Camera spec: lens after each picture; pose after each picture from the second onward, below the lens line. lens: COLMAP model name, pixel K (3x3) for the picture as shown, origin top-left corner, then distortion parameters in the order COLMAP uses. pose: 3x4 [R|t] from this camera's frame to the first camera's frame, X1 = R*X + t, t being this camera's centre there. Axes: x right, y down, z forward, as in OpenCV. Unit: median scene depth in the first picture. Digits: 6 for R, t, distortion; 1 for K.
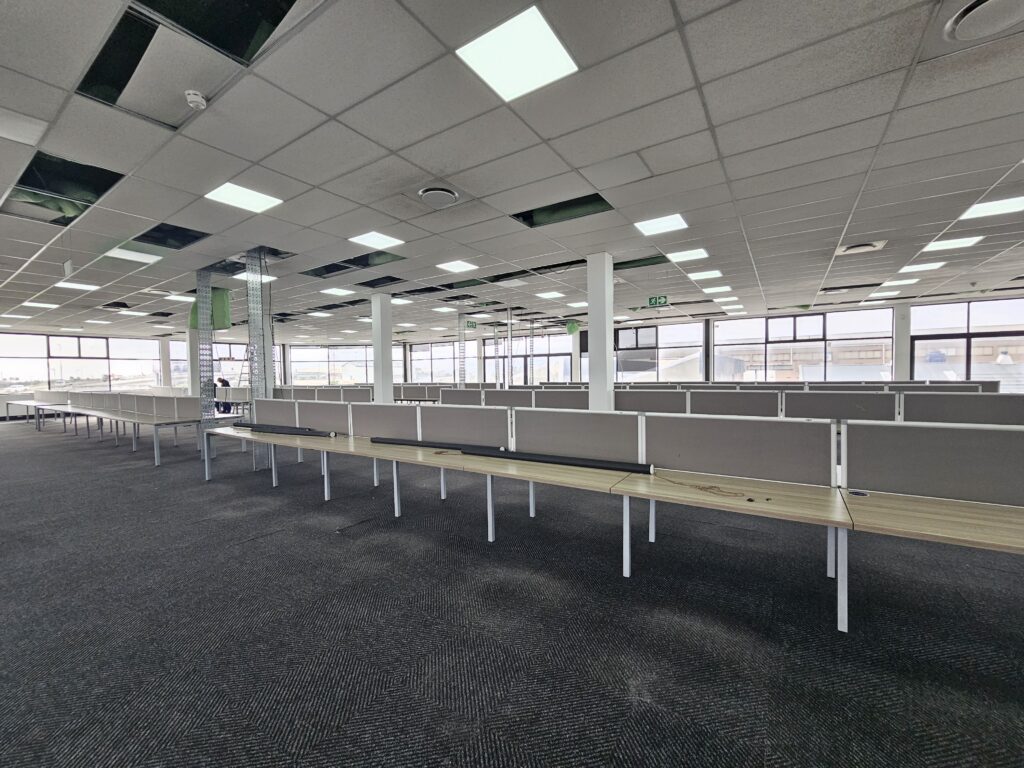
lens RADIAL K [[418.7, 0, 508.4], [0, 418.7, 384.1], [0, 0, 1]] dist [0.003296, -0.000094]
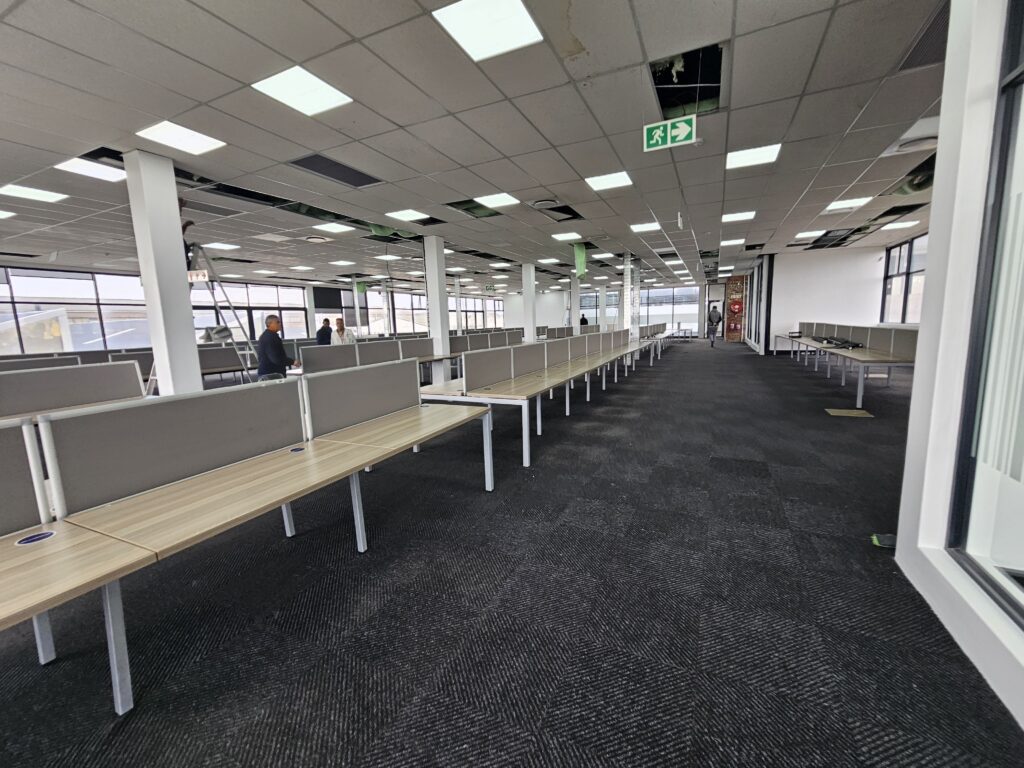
lens RADIAL K [[418.7, 0, 516.1], [0, 418.7, 381.8], [0, 0, 1]] dist [0.003296, -0.000094]
pose [[0.988547, -0.036911, 0.146327, -0.374504], [0.020637, 0.993582, 0.111214, 0.024144], [-0.149493, -0.106920, 0.982965, -0.558416]]
